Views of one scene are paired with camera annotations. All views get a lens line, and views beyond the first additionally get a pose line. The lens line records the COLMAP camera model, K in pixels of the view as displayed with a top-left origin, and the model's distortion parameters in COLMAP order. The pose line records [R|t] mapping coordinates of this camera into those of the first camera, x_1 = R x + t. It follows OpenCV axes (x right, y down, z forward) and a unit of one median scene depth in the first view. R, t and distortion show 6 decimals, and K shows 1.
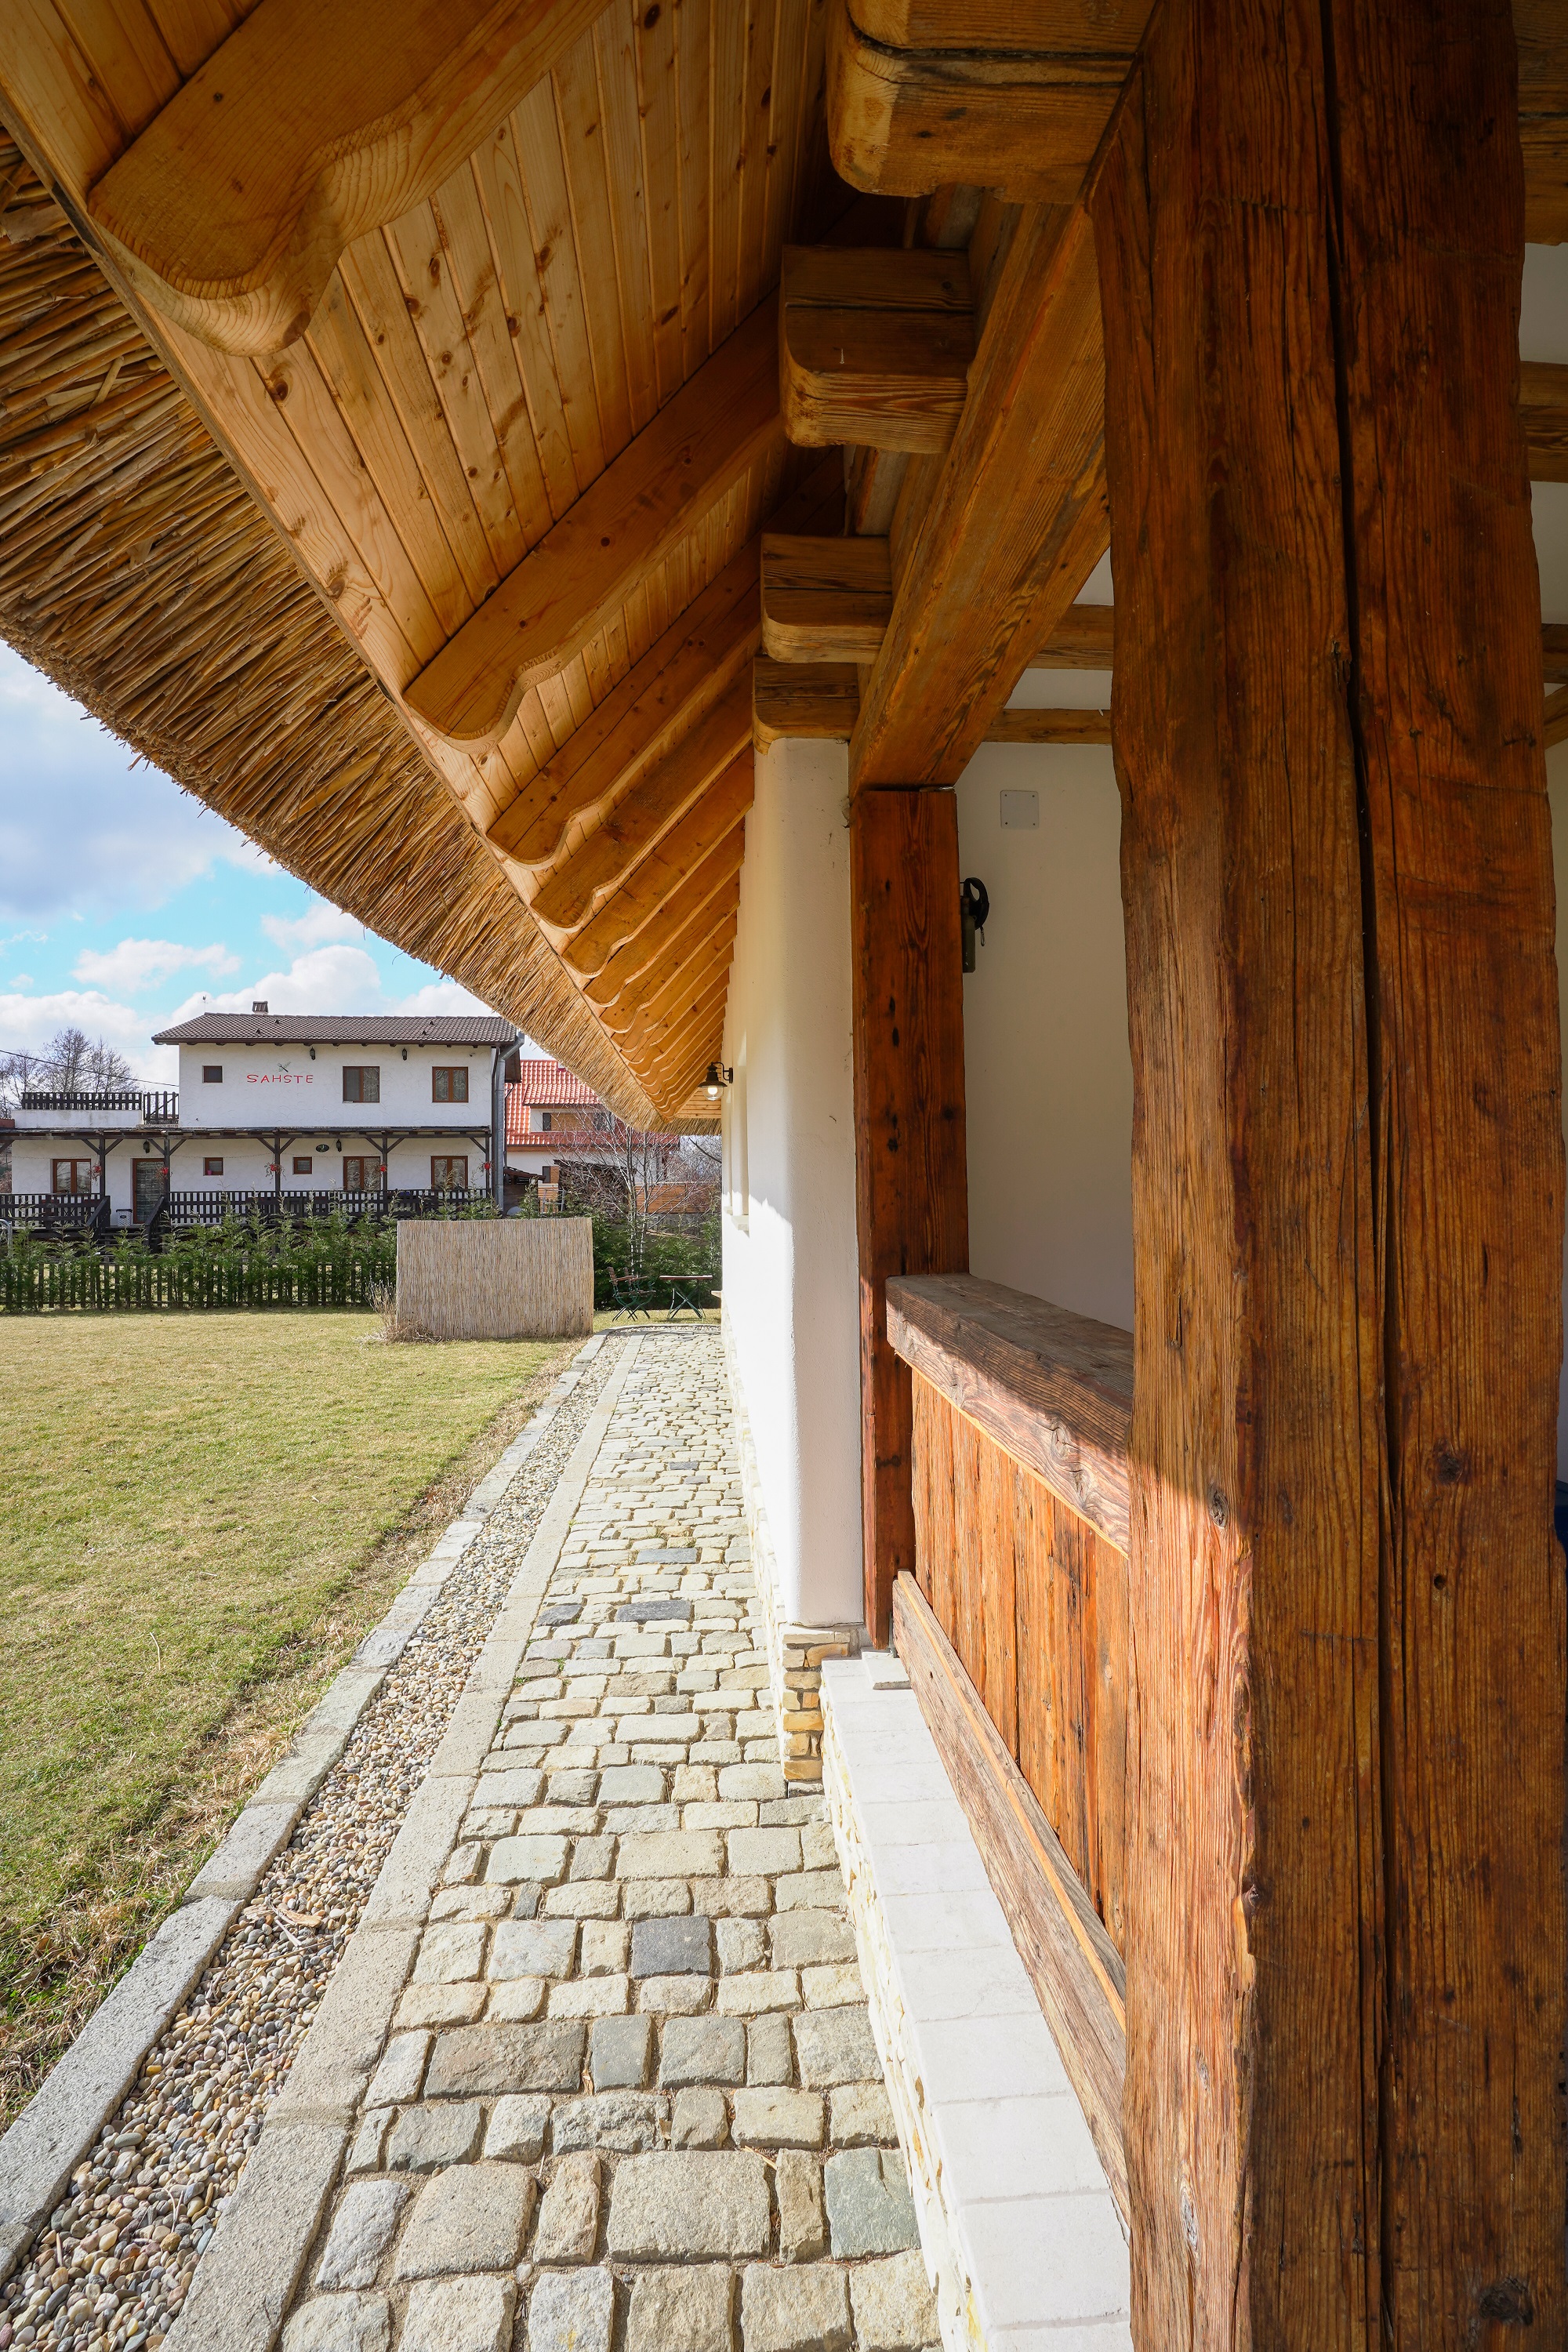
lens RADIAL K [[1061.3, 0, 784.0], [0, 1061.3, 1176.0], [0, 0, 1]] dist [-0.069268, 0.023013]
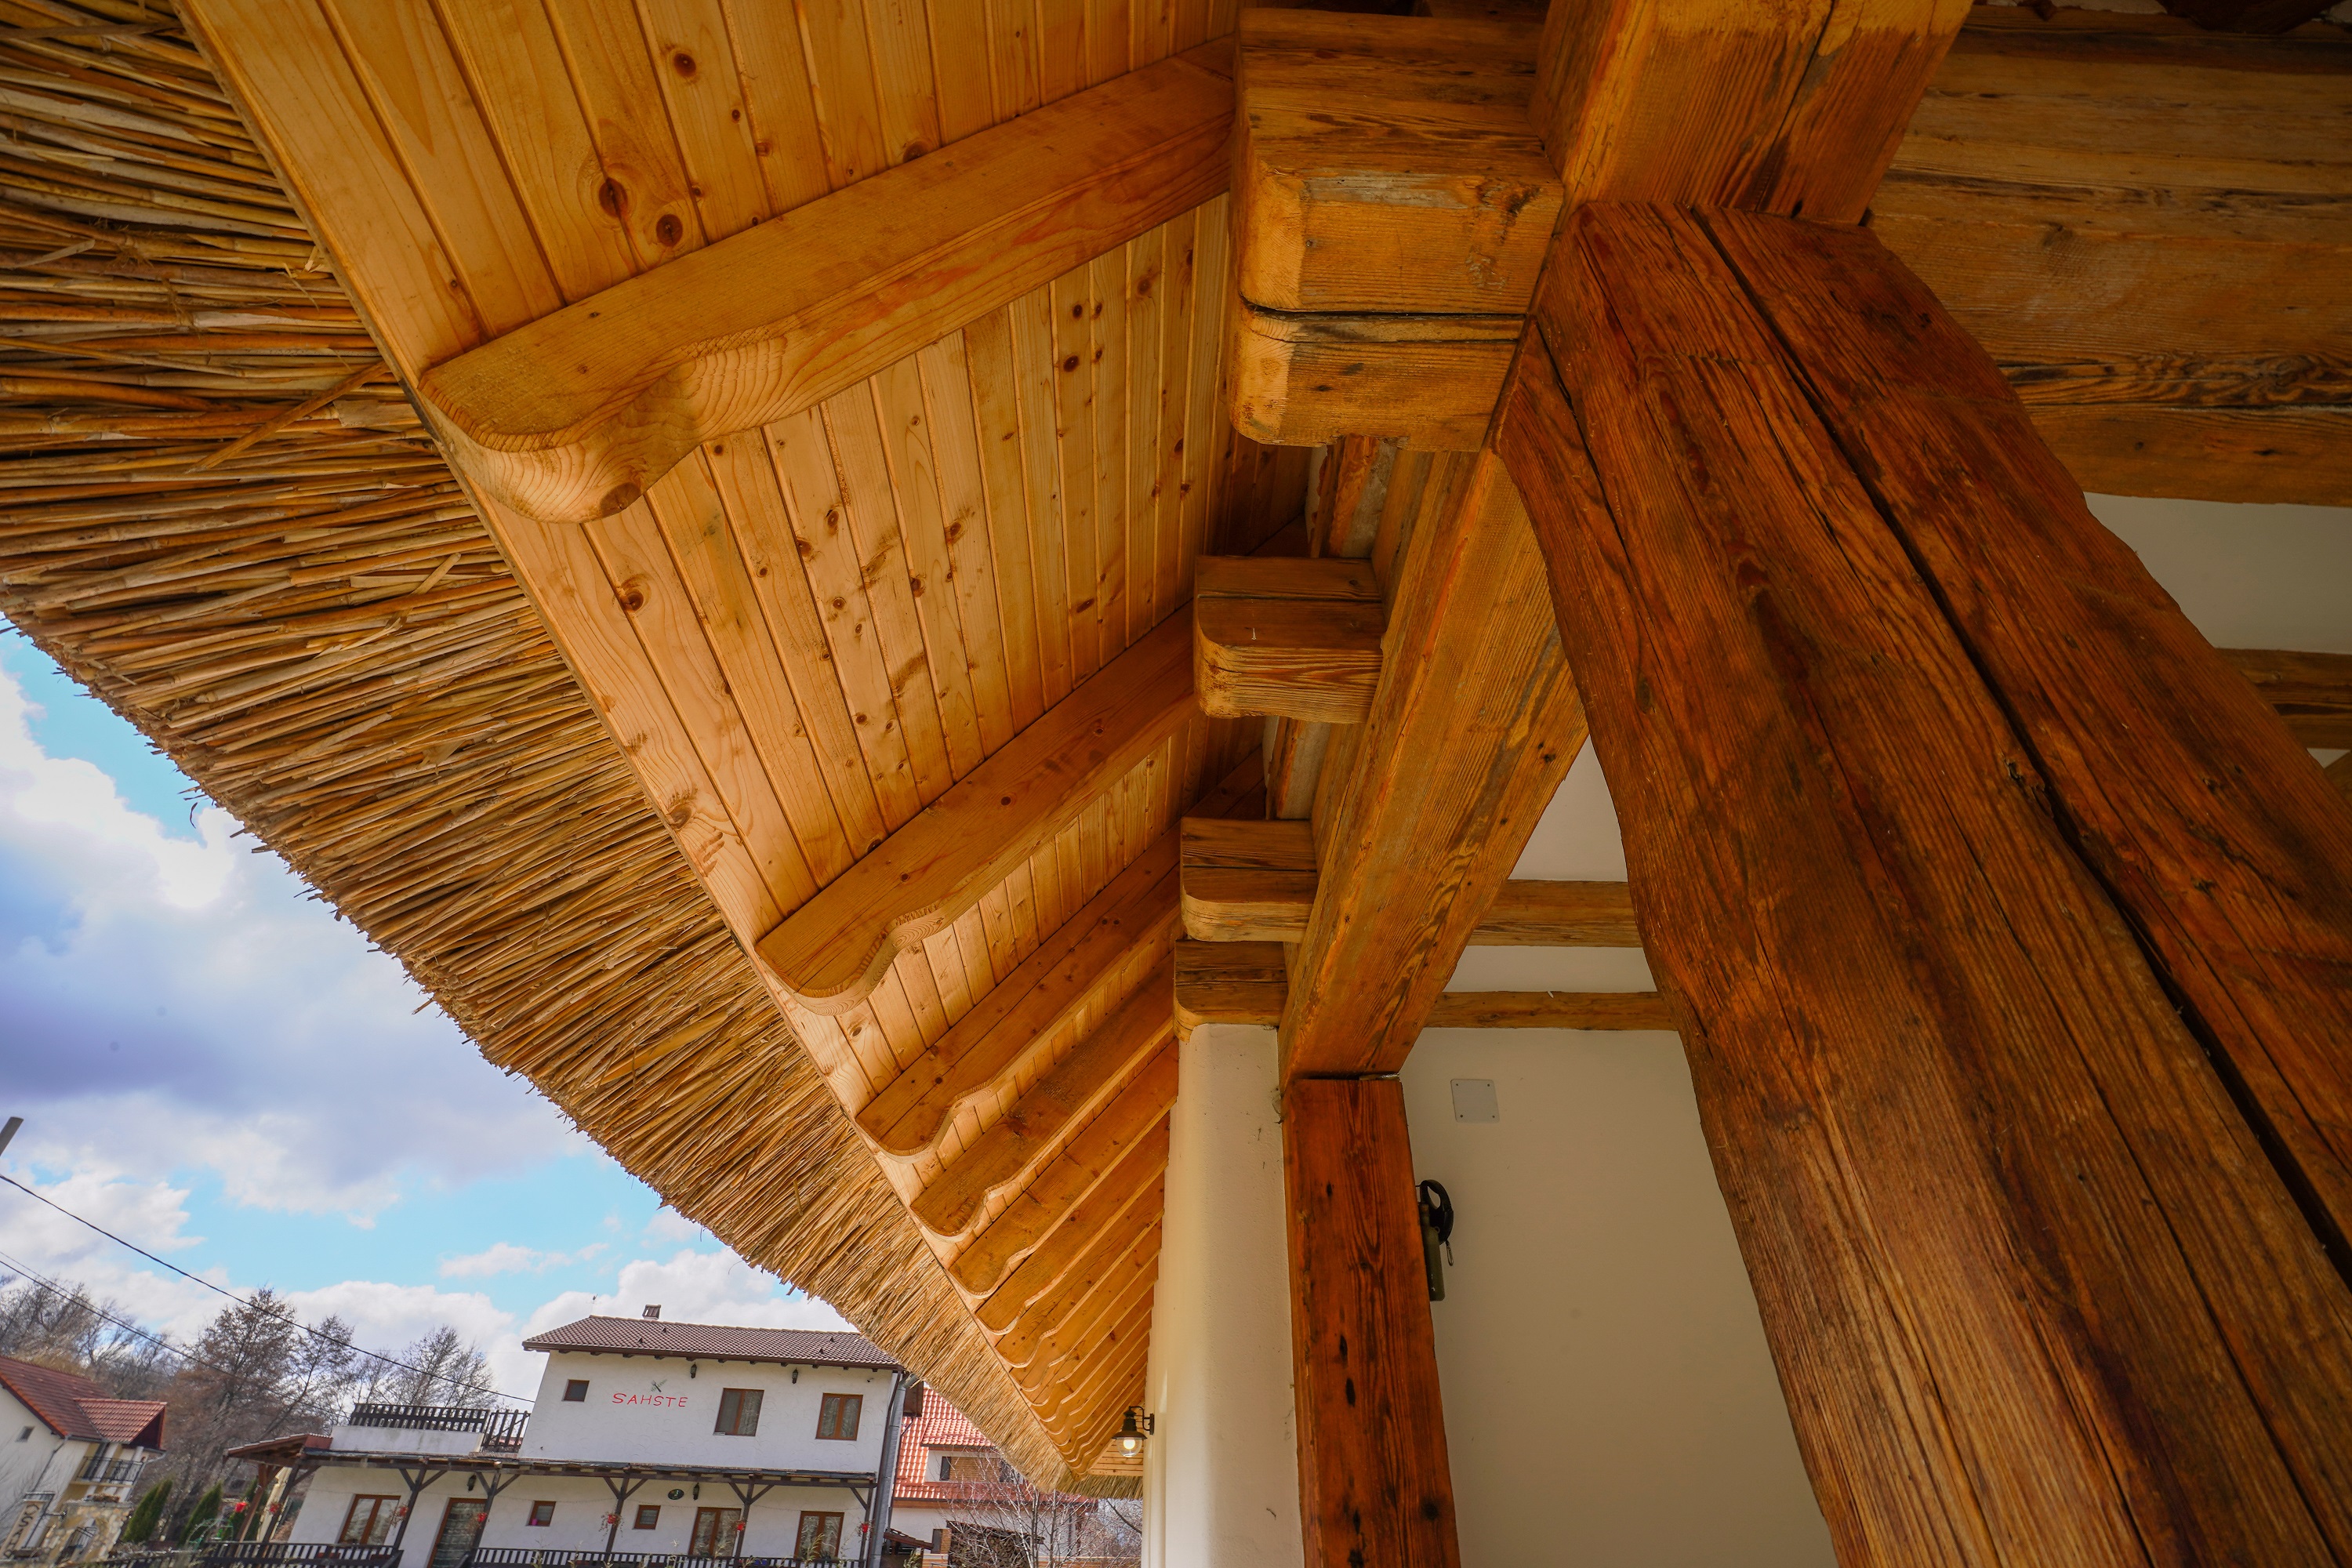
lens RADIAL K [[1061.3, 0, 1179.1], [0, 1061.3, 784.1], [0, 0, 1]] dist [-0.069268, 0.023013]
pose [[0.999253, -0.003325, -0.038504, 0.021857], [-0.020364, 0.801469, -0.597690, -0.058512], [0.032847, 0.598027, 0.800802, 0.241698]]
